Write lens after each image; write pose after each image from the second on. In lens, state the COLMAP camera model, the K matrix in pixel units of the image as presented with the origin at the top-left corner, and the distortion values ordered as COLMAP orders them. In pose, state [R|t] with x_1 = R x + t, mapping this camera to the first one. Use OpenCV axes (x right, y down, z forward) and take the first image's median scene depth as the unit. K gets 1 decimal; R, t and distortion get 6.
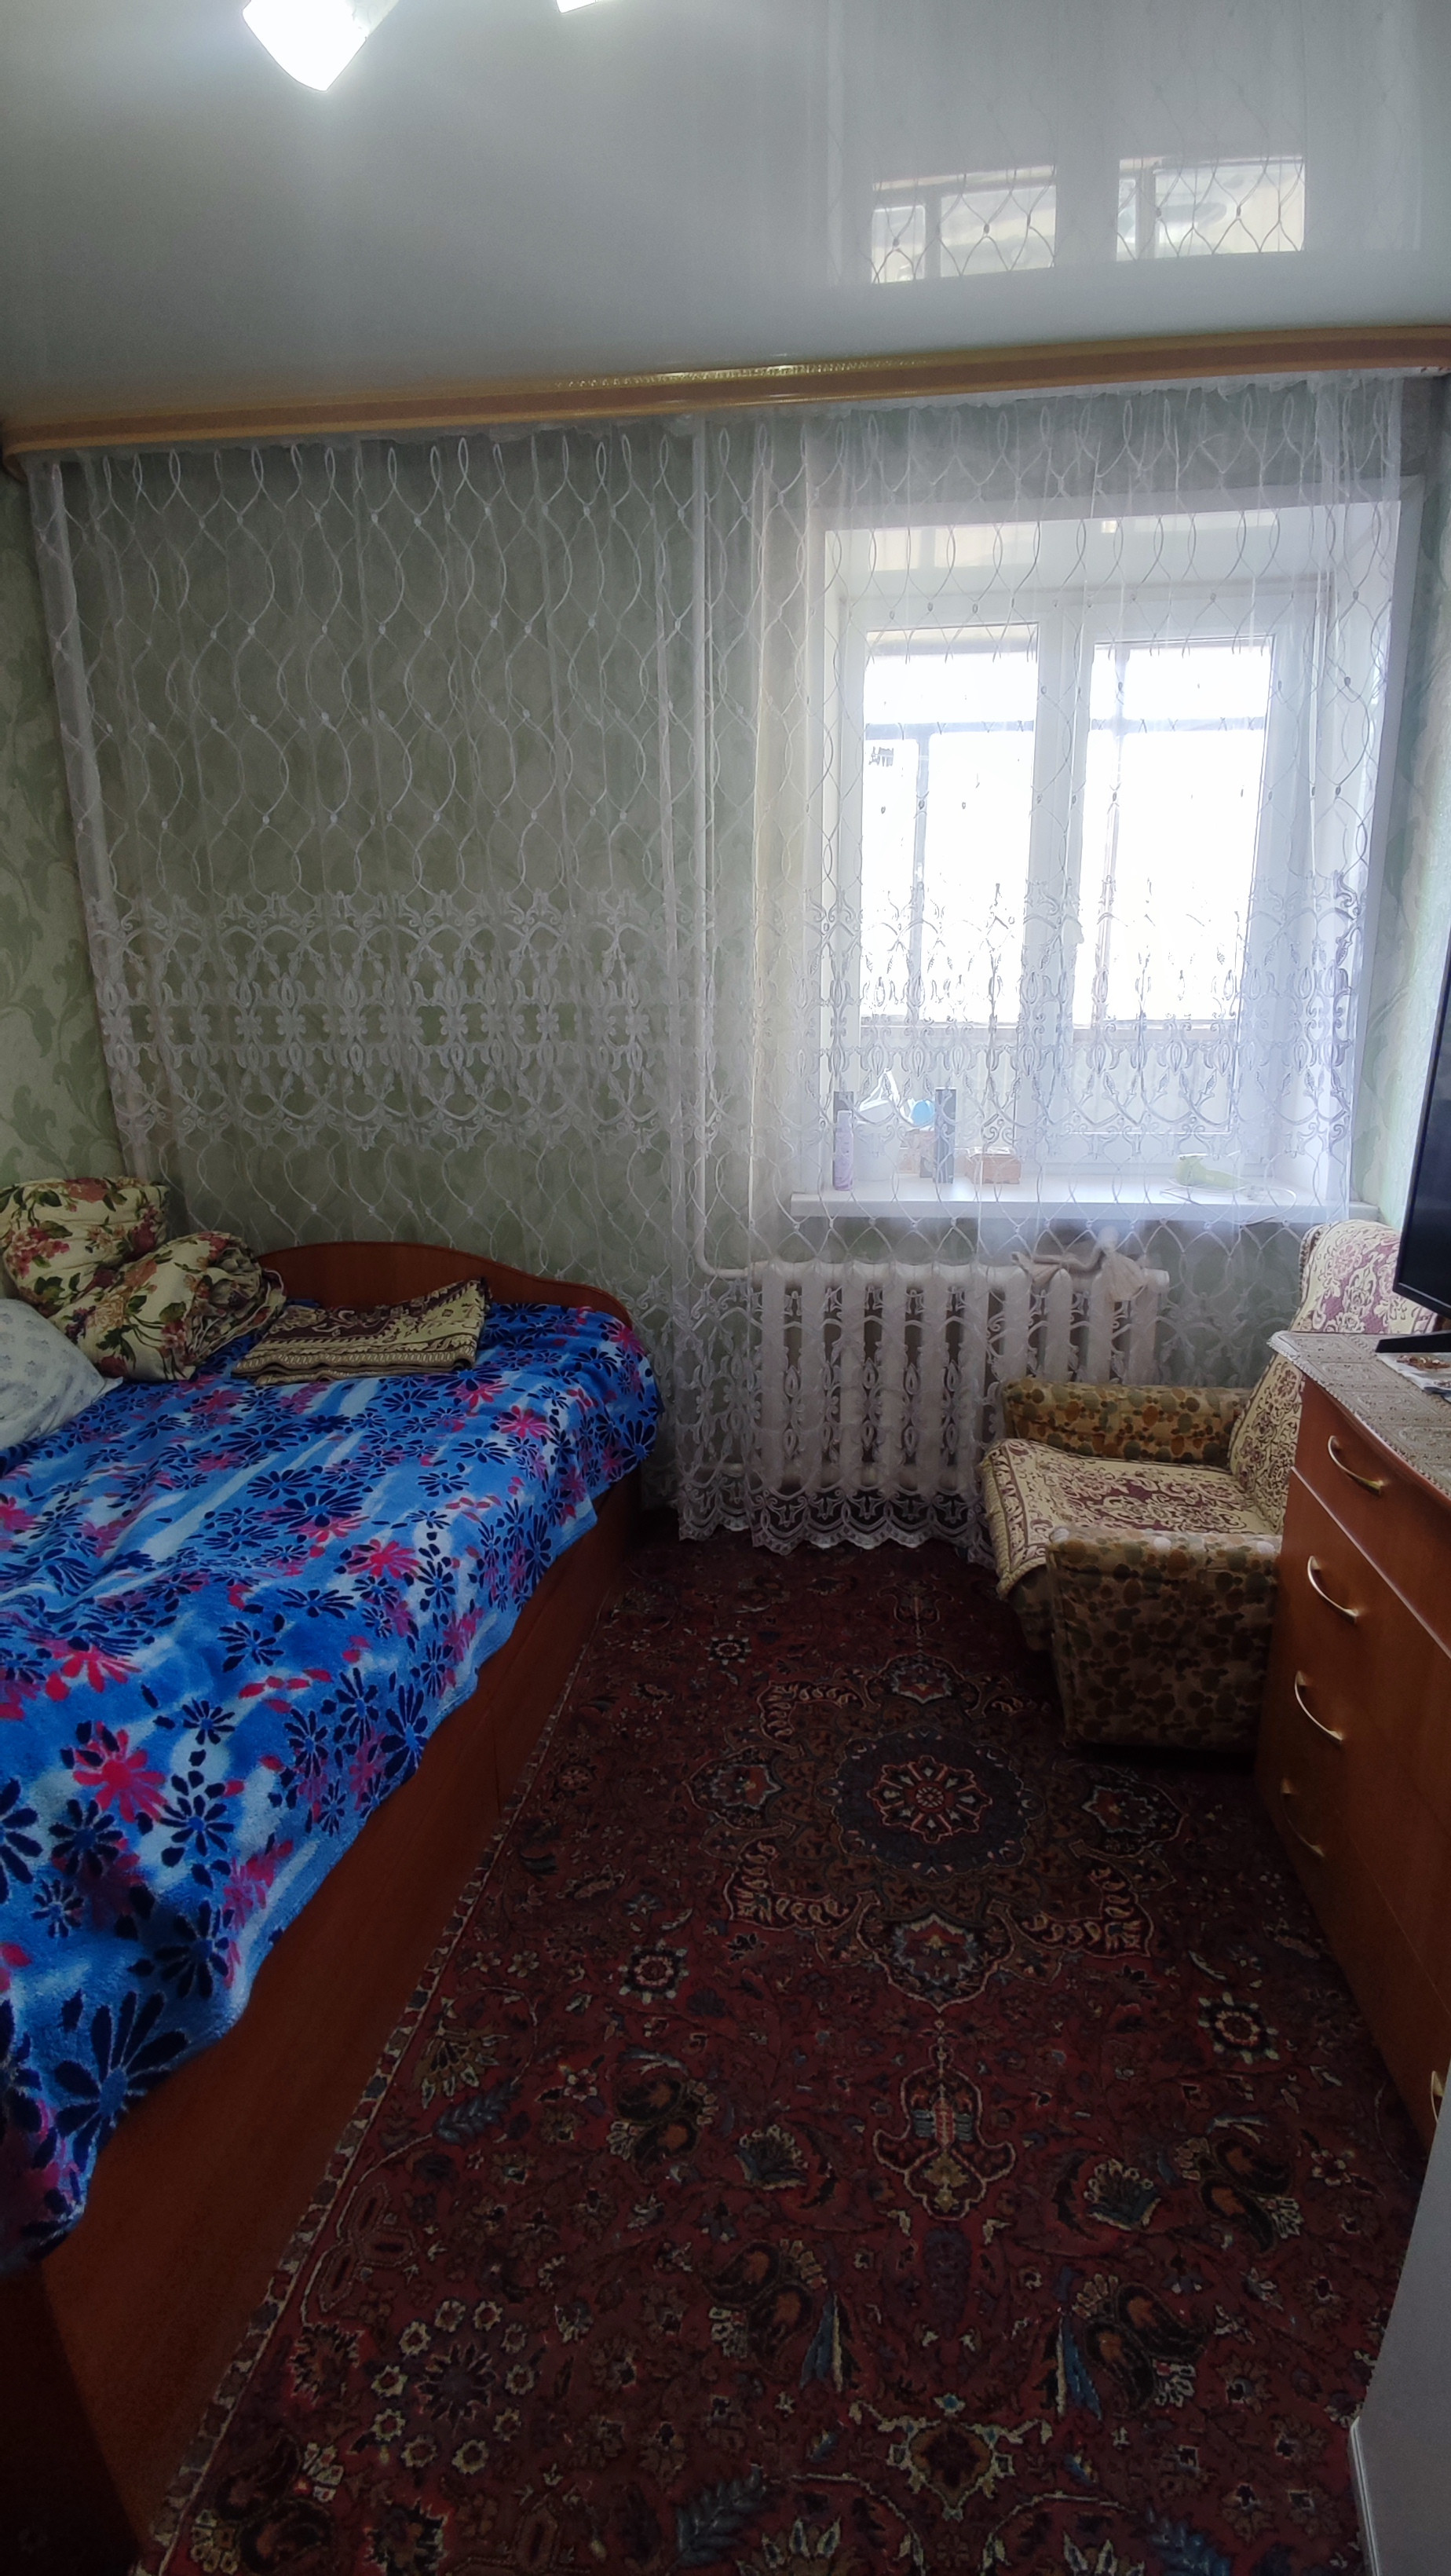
lens RADIAL K [[1177.0, 0, 725.5], [0, 1177.0, 1288.0], [0, 0, 1]] dist [0.000770, -0.004837]
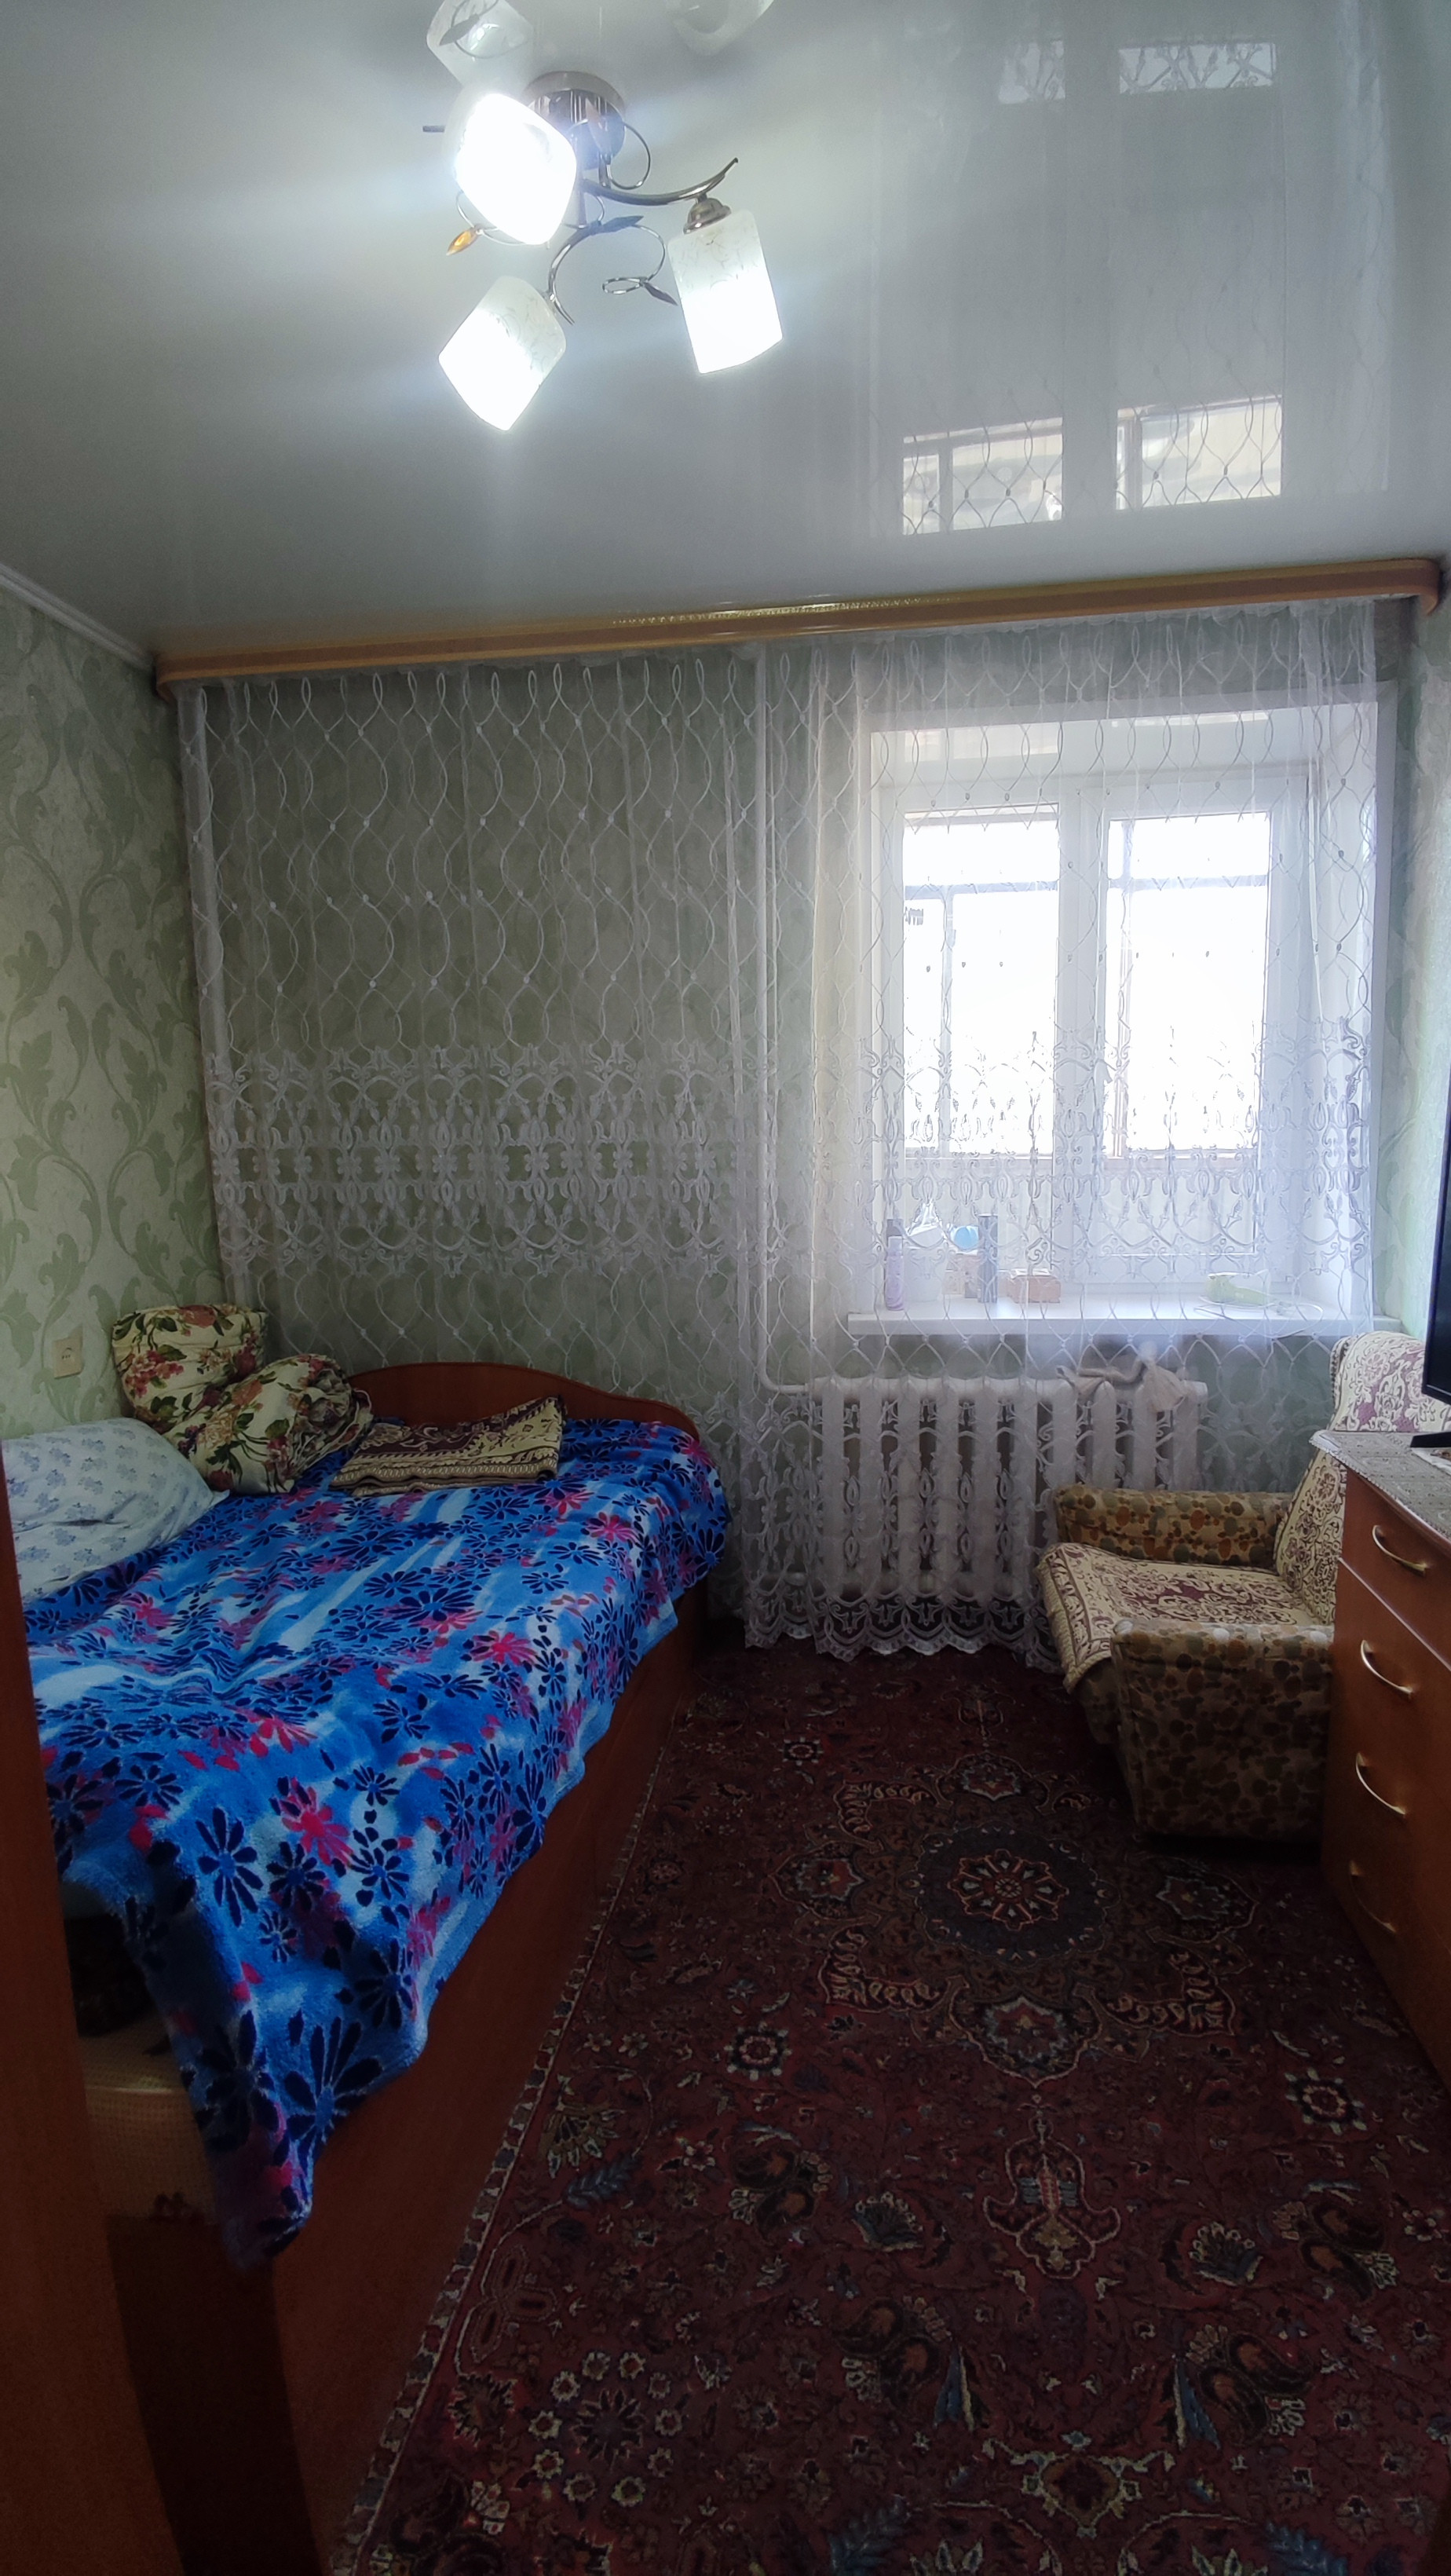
lens RADIAL K [[1177.0, 0, 725.5], [0, 1177.0, 1288.0], [0, 0, 1]] dist [0.000770, -0.004837]
pose [[0.999881, -0.010306, -0.011506, -0.055185], [0.008990, 0.993991, -0.109092, 0.016165], [0.012561, 0.108976, 0.993965, -0.087766]]
